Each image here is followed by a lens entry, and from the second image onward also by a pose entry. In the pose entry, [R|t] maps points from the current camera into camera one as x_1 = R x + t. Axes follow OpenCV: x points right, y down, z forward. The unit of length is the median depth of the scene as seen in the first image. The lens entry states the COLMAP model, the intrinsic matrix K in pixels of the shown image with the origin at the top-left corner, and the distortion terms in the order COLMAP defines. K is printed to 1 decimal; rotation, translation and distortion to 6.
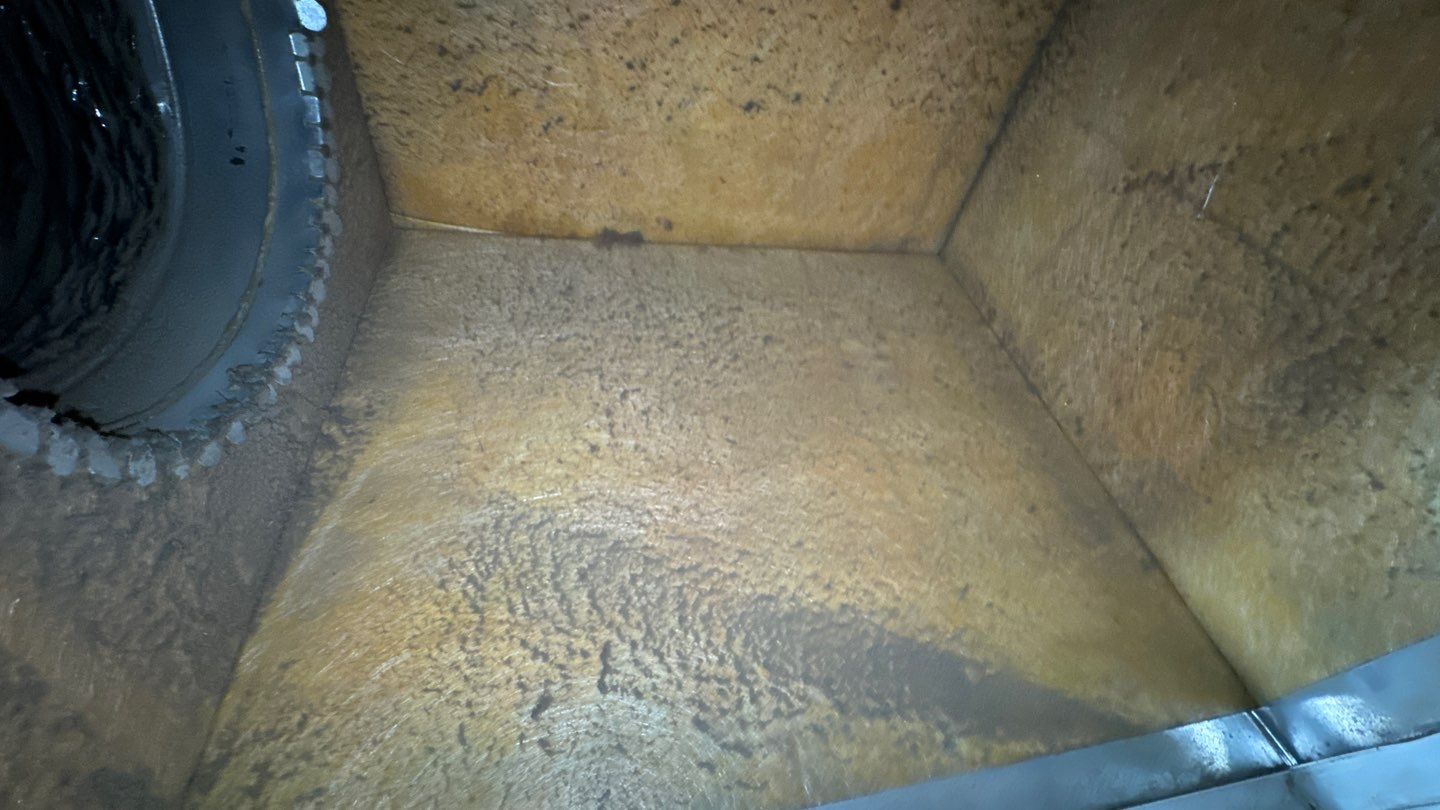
lens RADIAL K [[581.4, 0, 721.2], [0, 581.4, 405.4], [0, 0, 1]] dist [-0.002384, 0.000722]
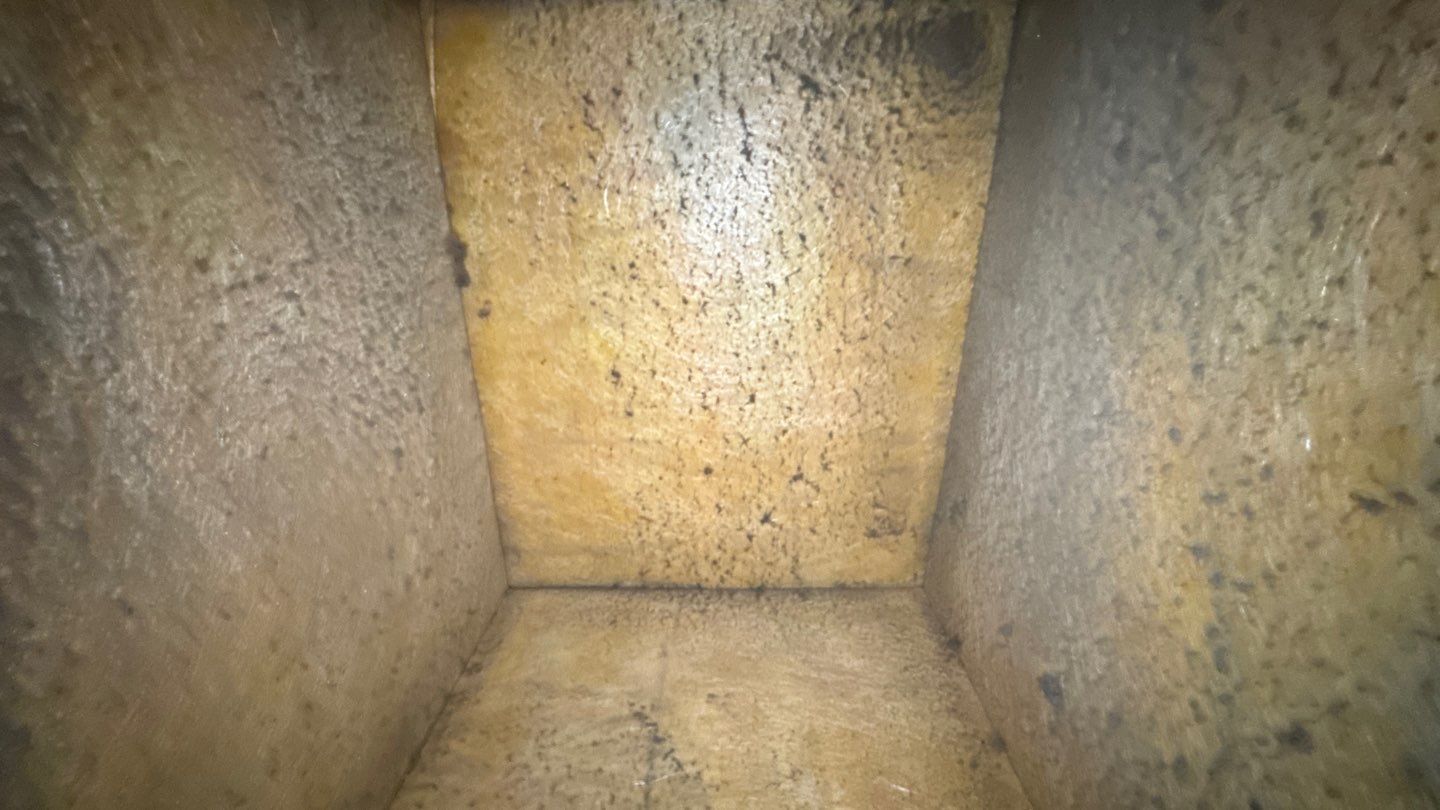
lens RADIAL K [[581.4, 0, 721.2], [0, 581.4, 405.4], [0, 0, 1]] dist [-0.002384, 0.000722]
pose [[0.157492, 0.969063, 0.190034, -0.085401], [-0.678252, 0.246014, -0.692424, 0.156674], [-0.717754, -0.019840, 0.696015, 0.087393]]
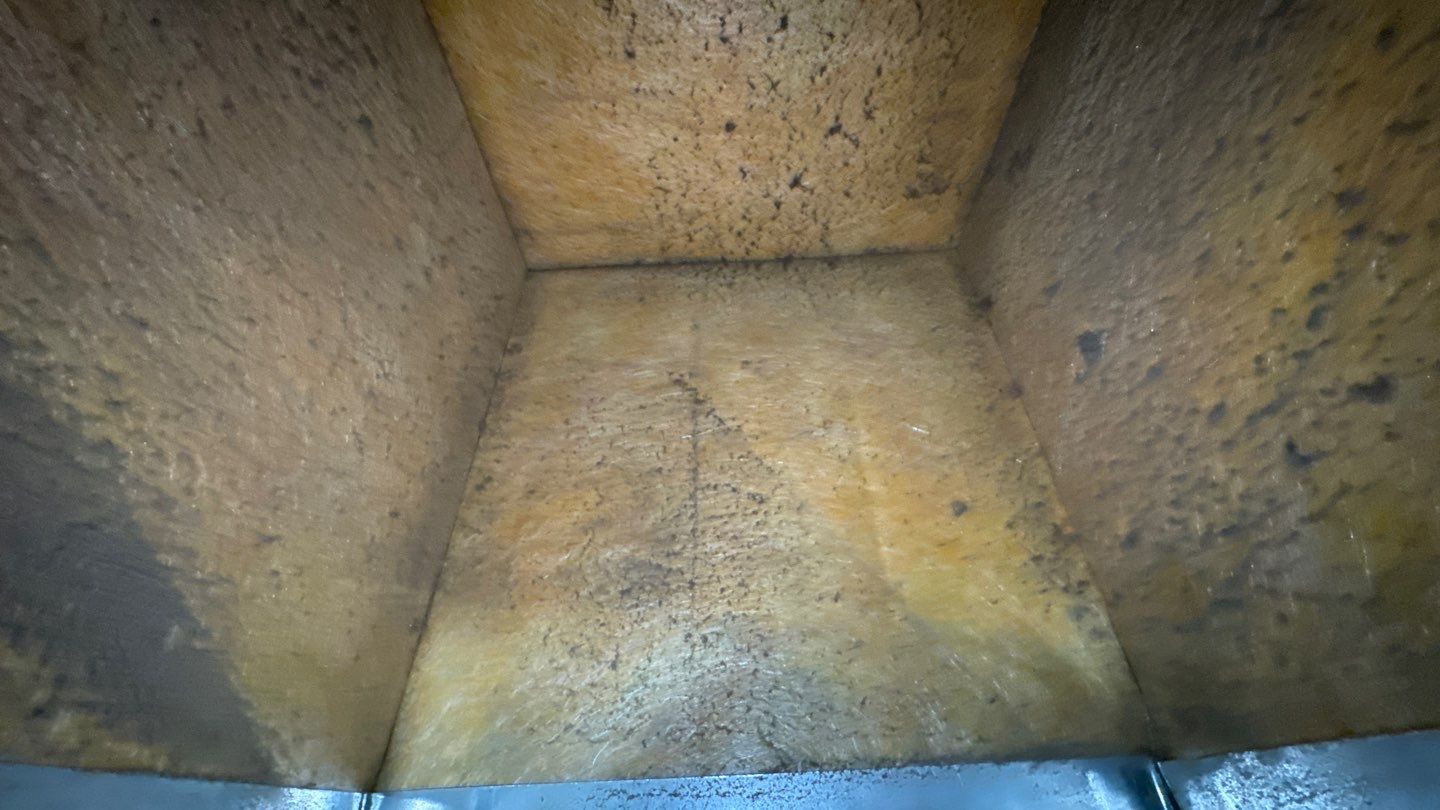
lens RADIAL K [[581.4, 0, 721.2], [0, 581.4, 405.4], [0, 0, 1]] dist [-0.002384, 0.000722]
pose [[0.203503, 0.715314, 0.668515, -0.065895], [-0.662961, 0.603125, -0.443535, 0.136839], [-0.720465, -0.352939, 0.596963, 0.175489]]
